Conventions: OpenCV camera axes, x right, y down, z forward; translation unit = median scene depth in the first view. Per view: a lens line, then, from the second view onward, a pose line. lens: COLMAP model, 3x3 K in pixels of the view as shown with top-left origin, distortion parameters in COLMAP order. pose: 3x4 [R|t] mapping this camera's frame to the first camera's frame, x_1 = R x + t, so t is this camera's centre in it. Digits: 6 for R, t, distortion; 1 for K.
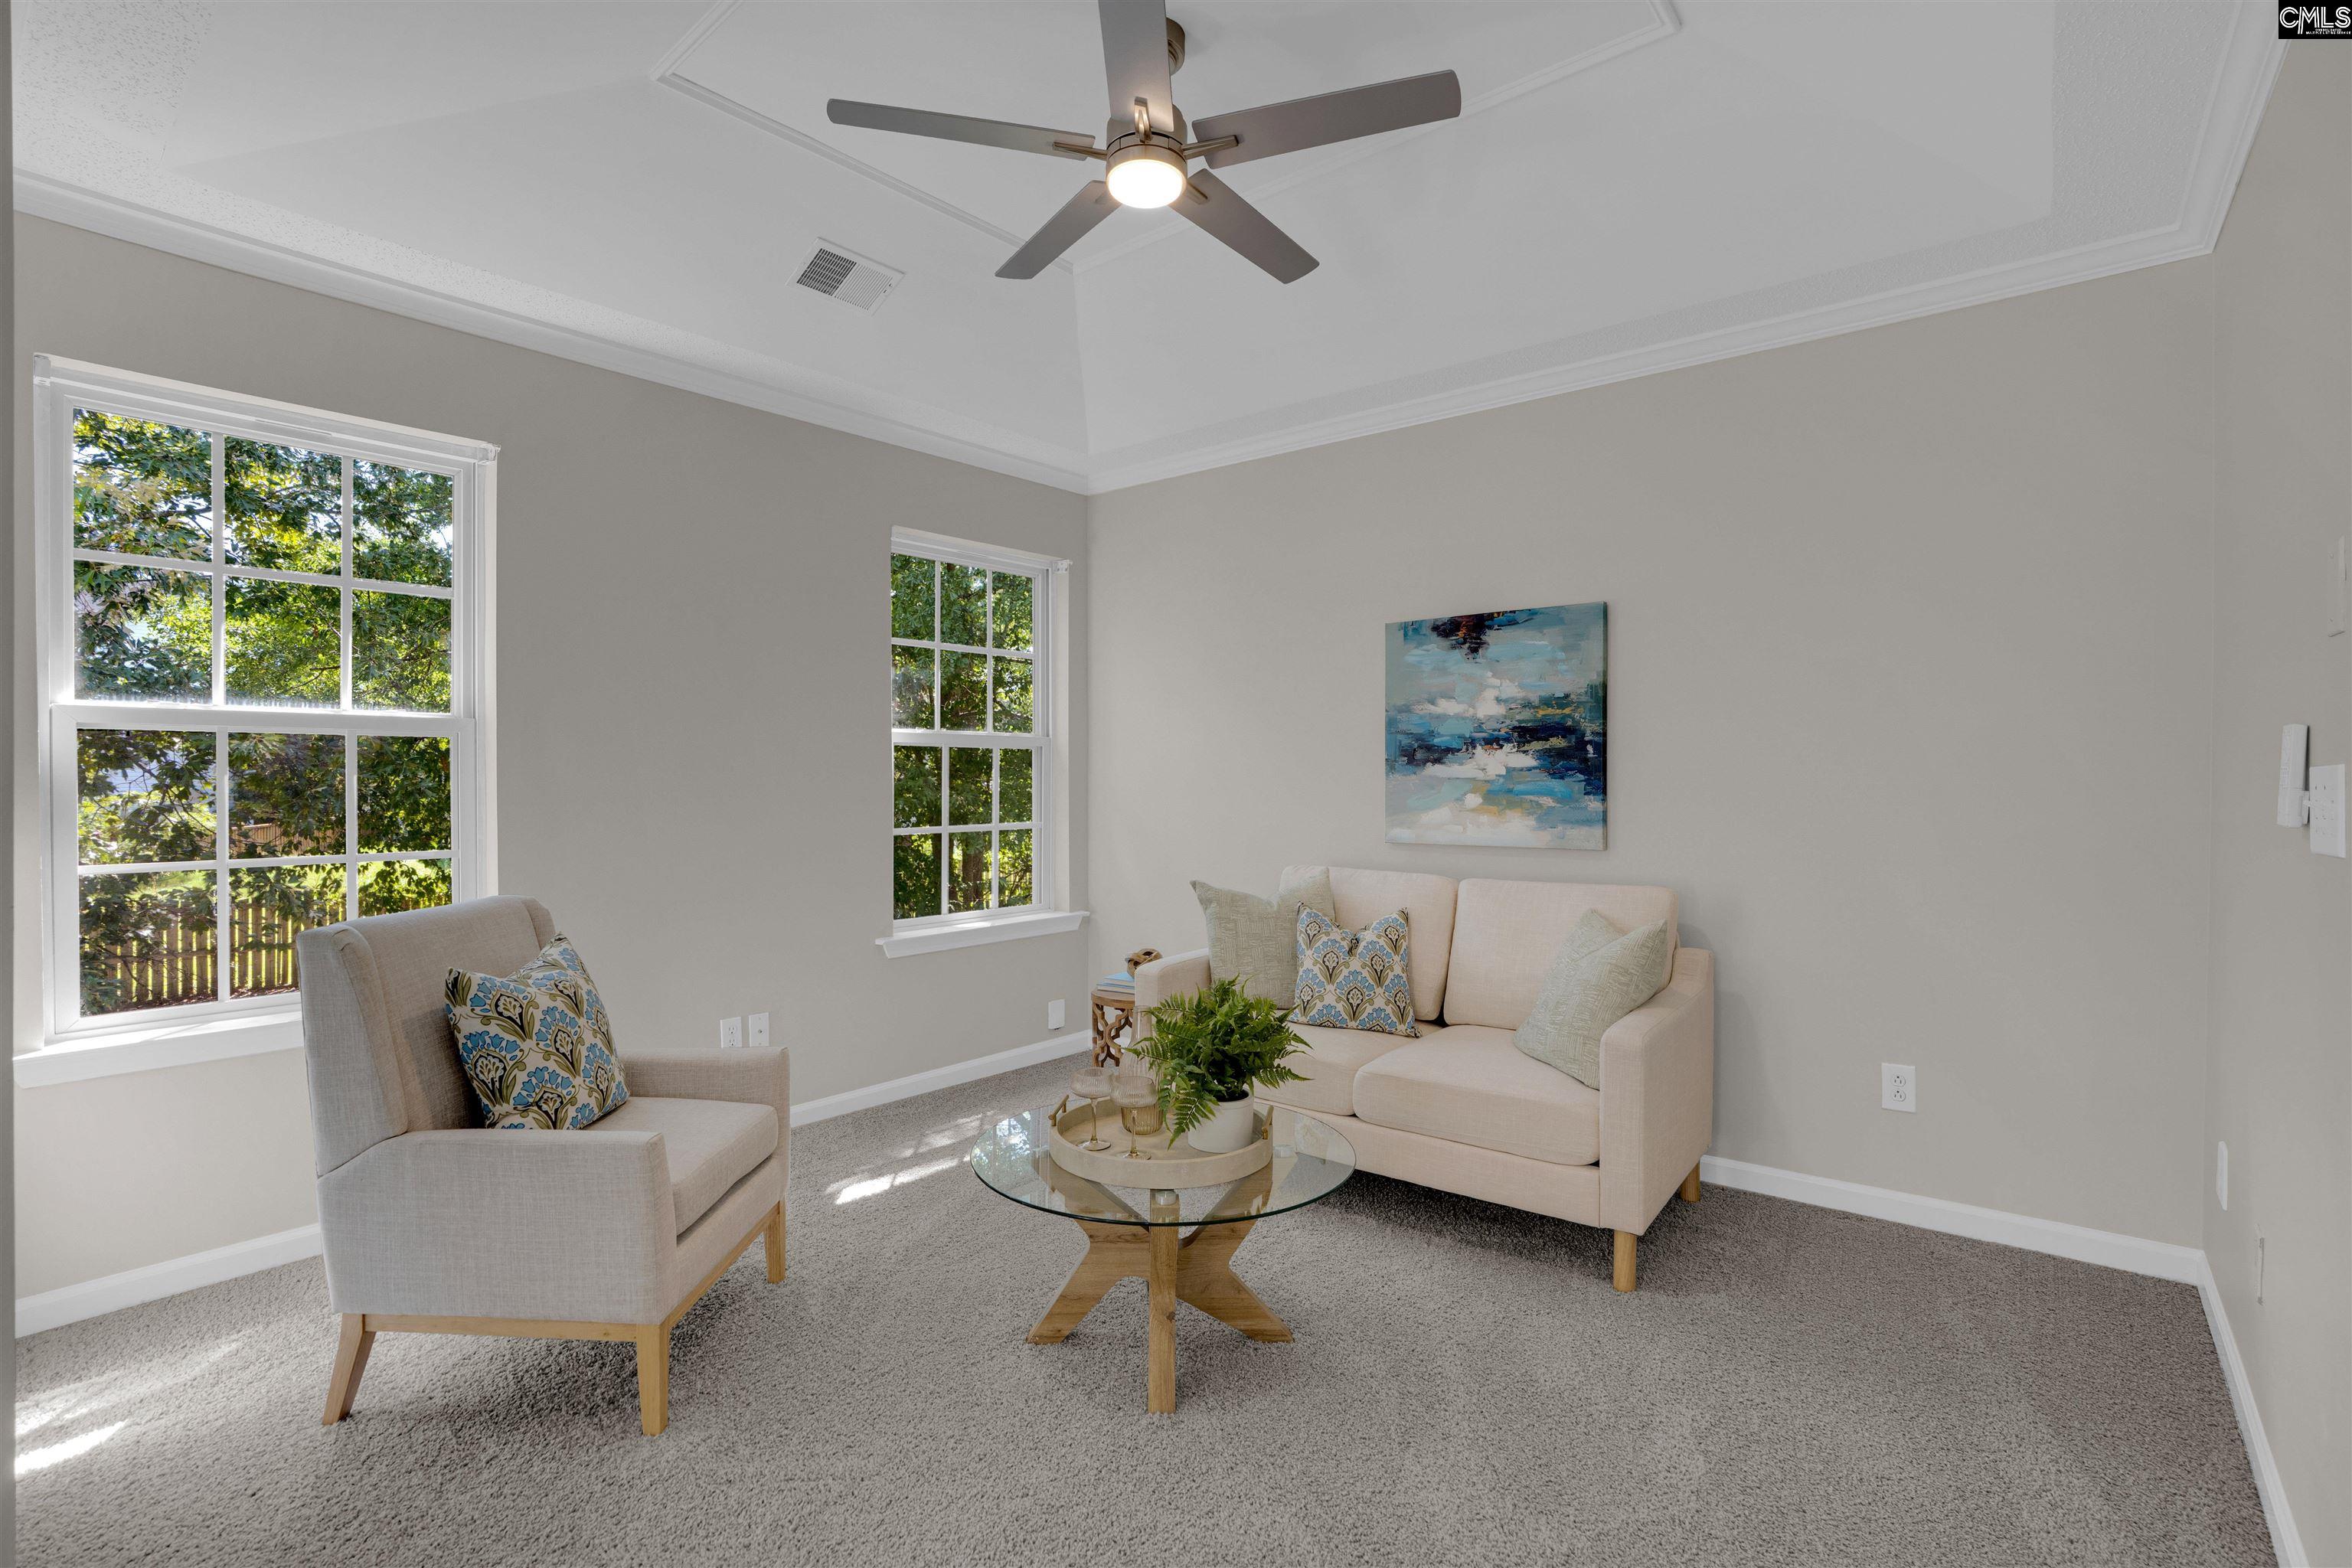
lens RADIAL K [[1151.8, 0, 1176.0], [0, 1151.8, 784.0], [0, 0, 1]] dist [0.000060, 0.000097]
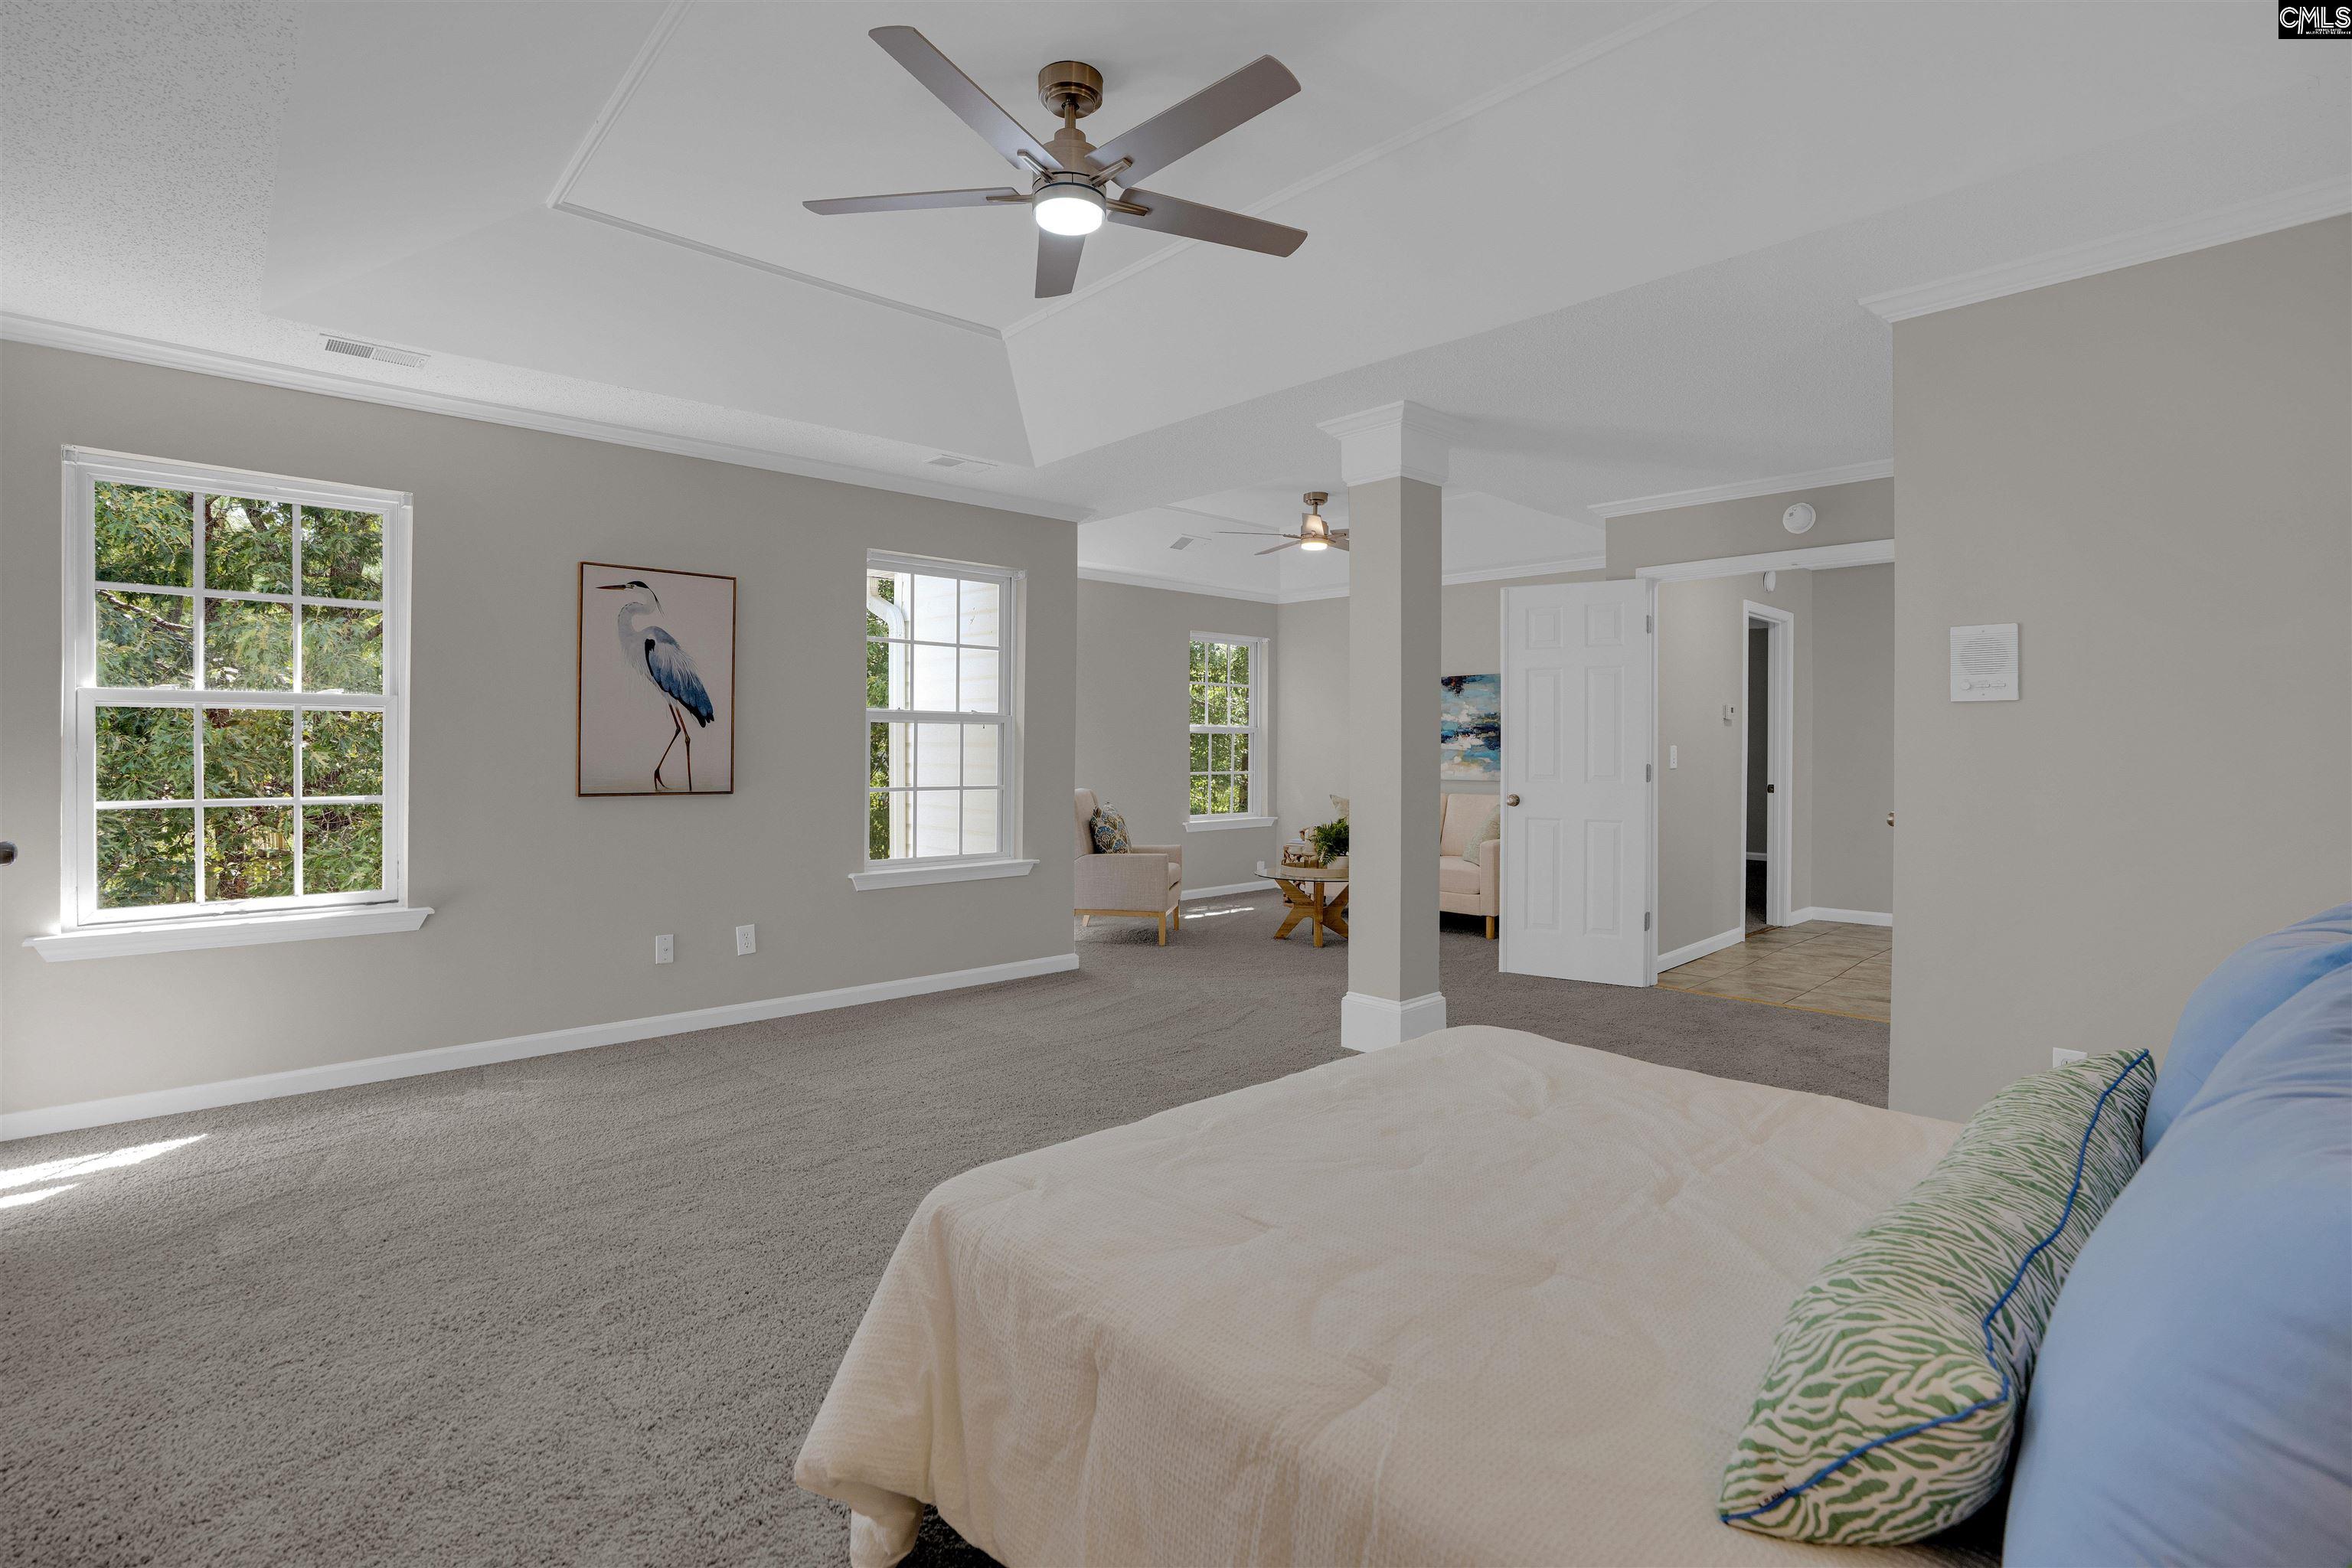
lens RADIAL K [[1151.8, 0, 1176.0], [0, 1151.8, 784.0], [0, 0, 1]] dist [0.000060, 0.000097]
pose [[0.992259, 0.007054, -0.123988, -0.004789], [-0.004423, 0.999759, 0.021481, 0.016165], [0.124109, -0.020767, 0.992051, -1.295601]]
